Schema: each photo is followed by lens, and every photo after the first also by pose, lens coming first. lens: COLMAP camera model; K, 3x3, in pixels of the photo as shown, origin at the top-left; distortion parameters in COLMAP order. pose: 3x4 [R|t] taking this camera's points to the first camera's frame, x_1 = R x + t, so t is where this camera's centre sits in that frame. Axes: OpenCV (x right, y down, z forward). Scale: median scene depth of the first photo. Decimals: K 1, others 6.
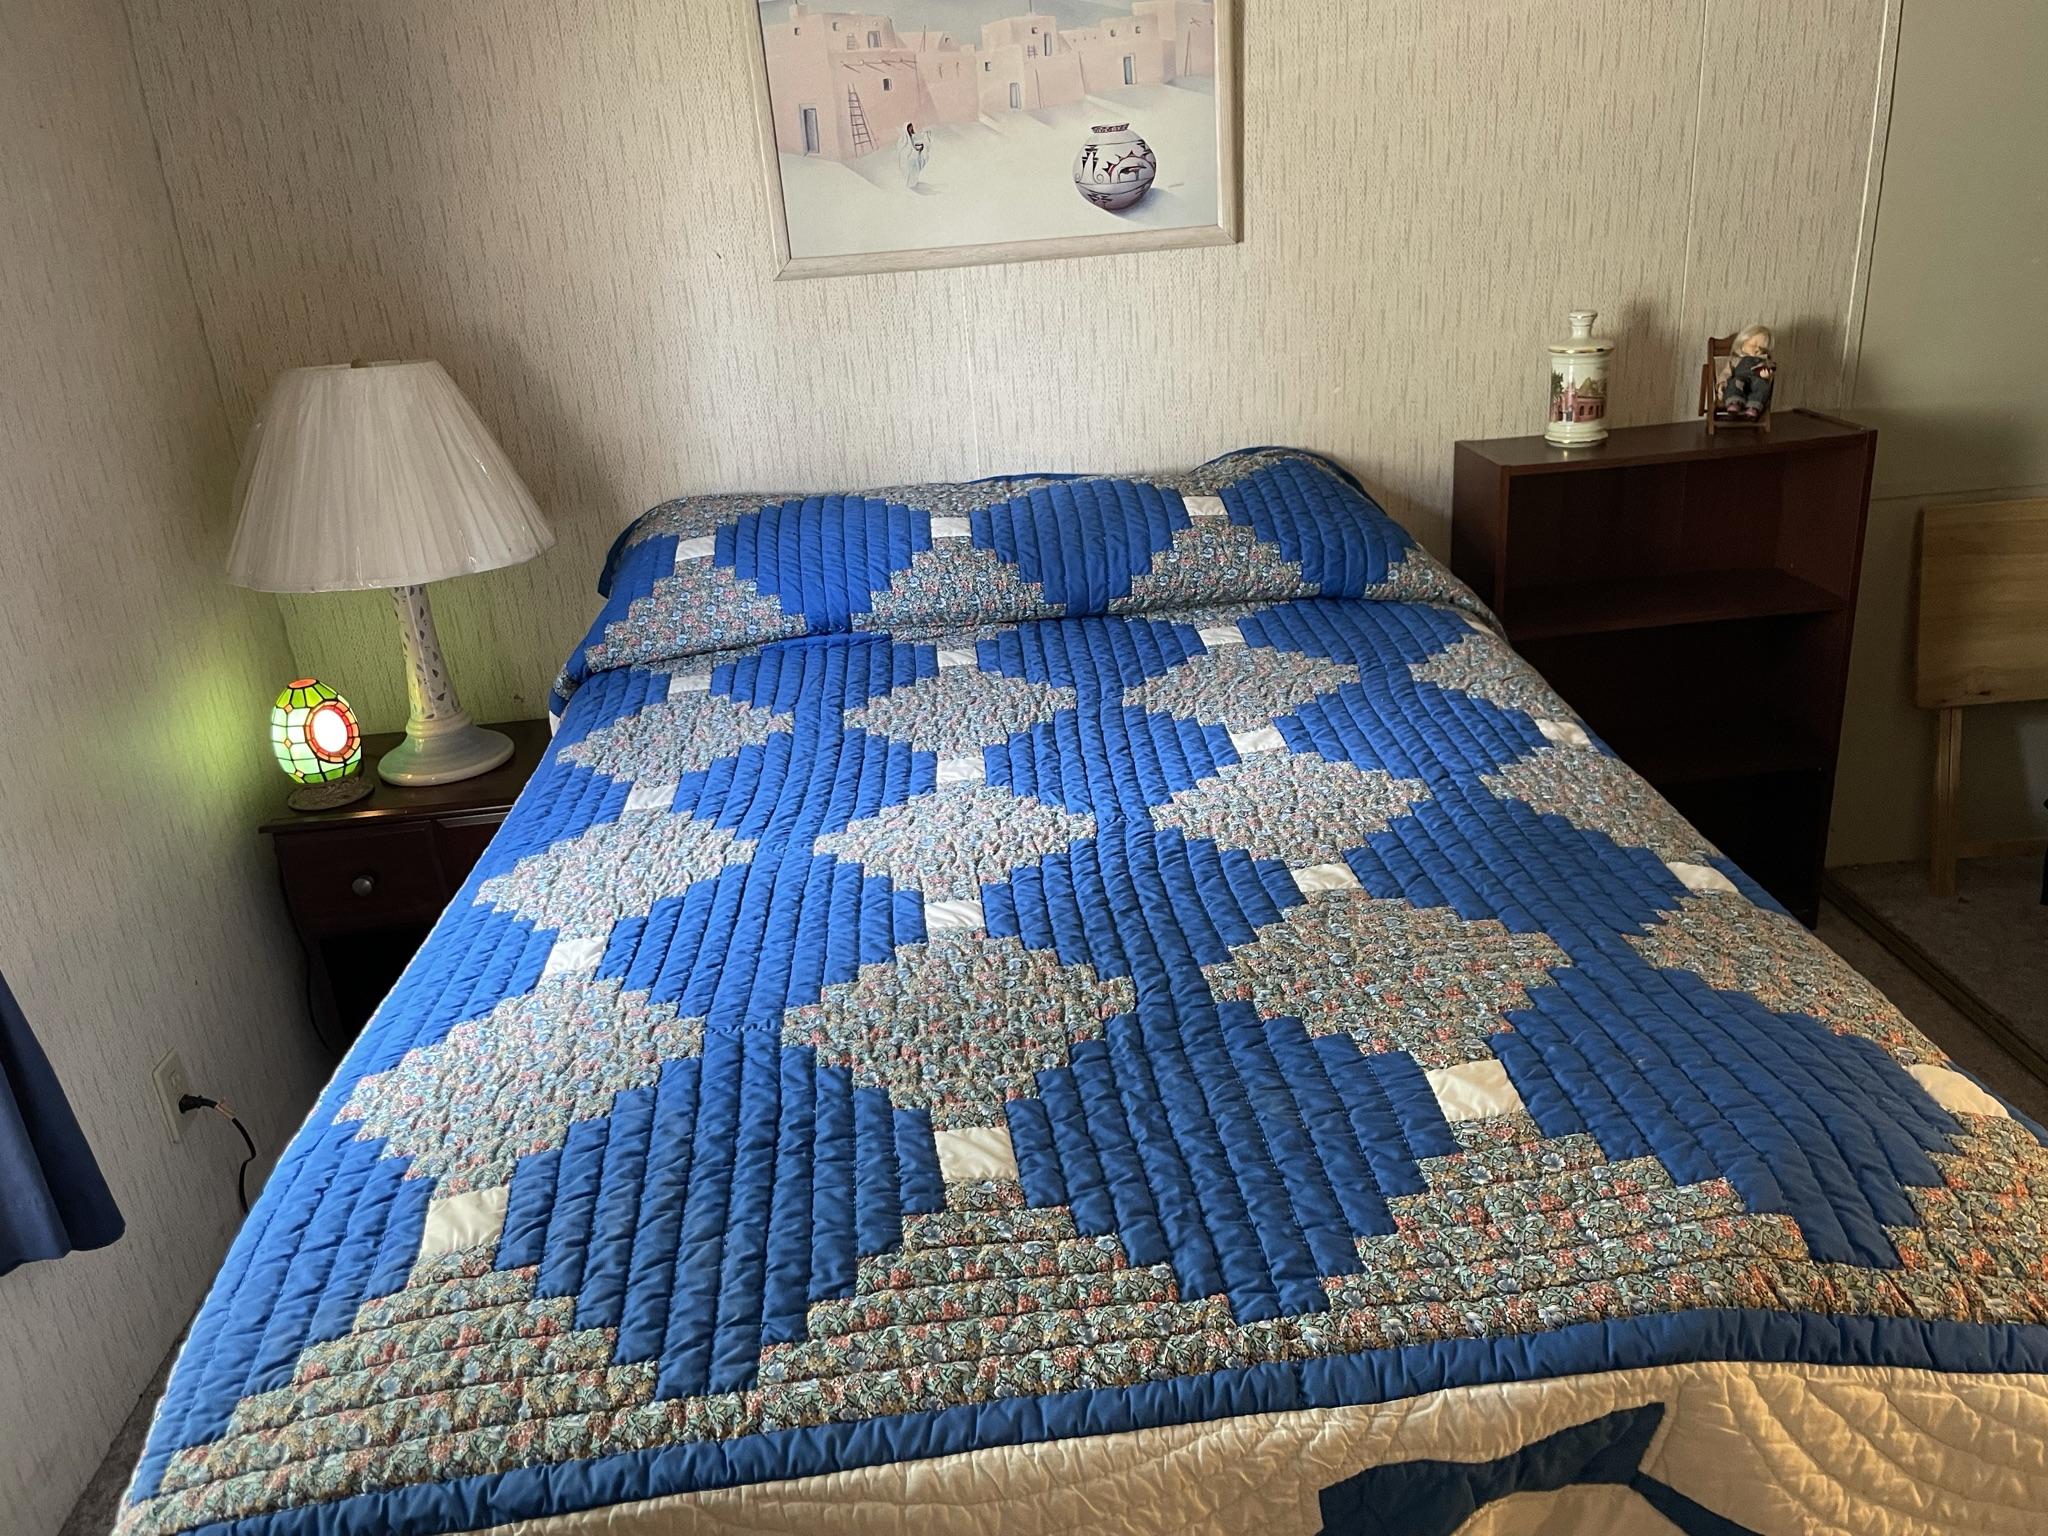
lens RADIAL K [[1576.1, 0, 1024.0], [0, 1576.1, 768.0], [0, 0, 1]] dist [0.077582, -0.106439]
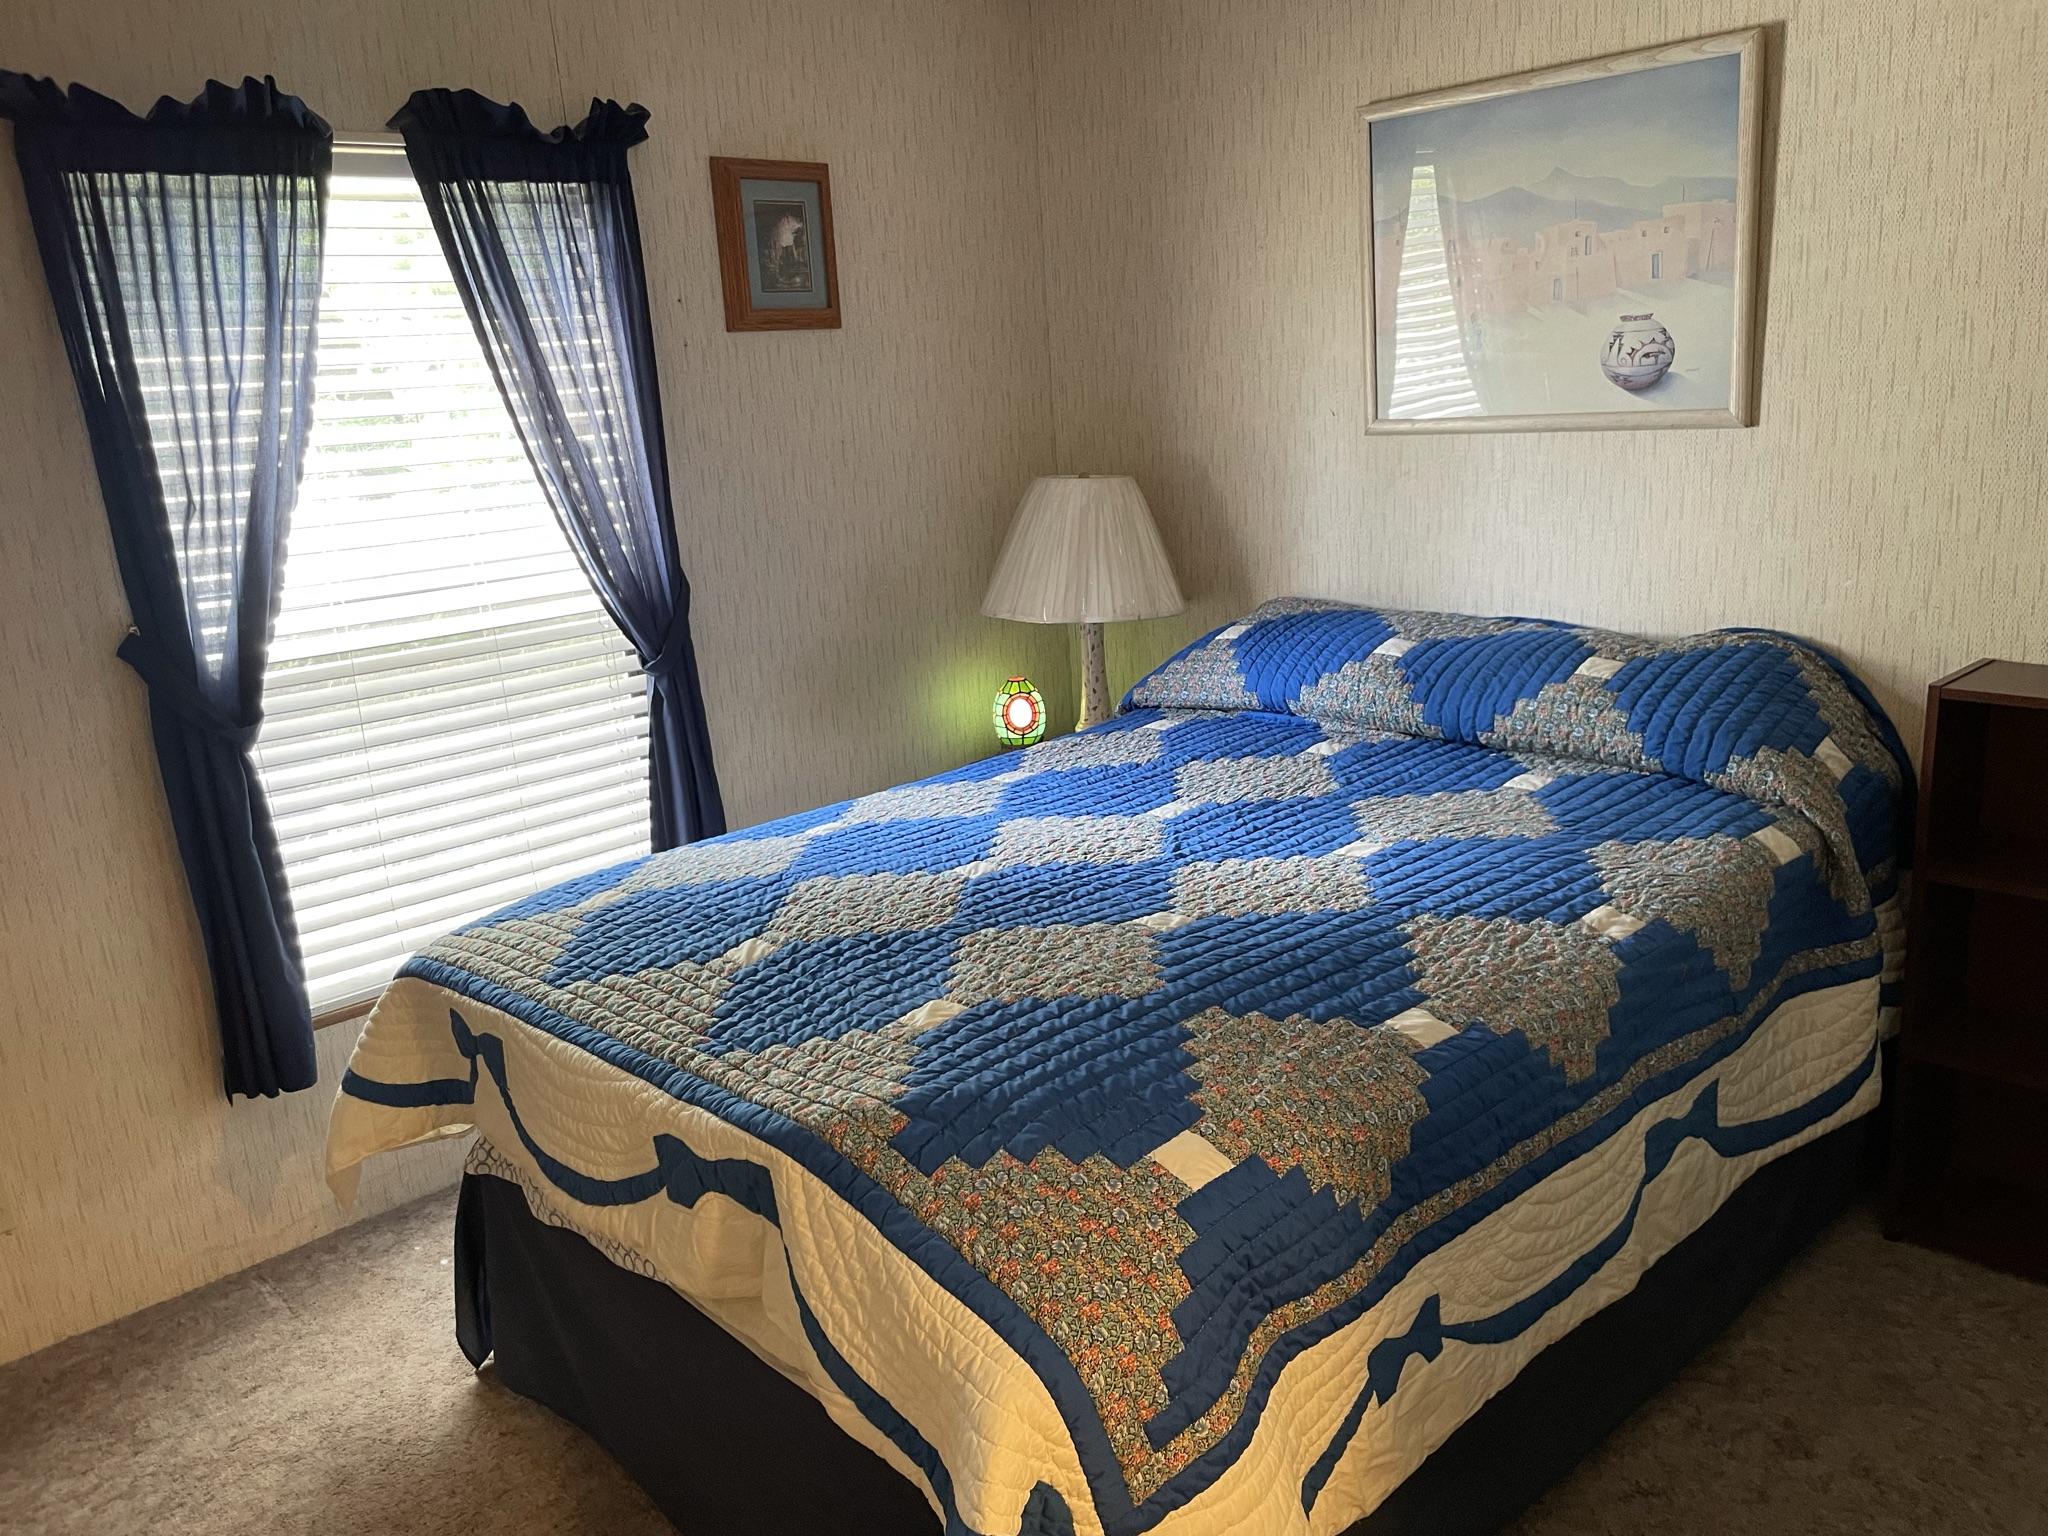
lens RADIAL K [[1576.1, 0, 1024.0], [0, 1576.1, 768.0], [0, 0, 1]] dist [0.077582, -0.106439]
pose [[0.629489, 0.221216, -0.744853, 0.681416], [-0.268533, 0.961486, 0.058612, -0.061405], [0.729132, 0.163123, 0.664649, 0.028764]]
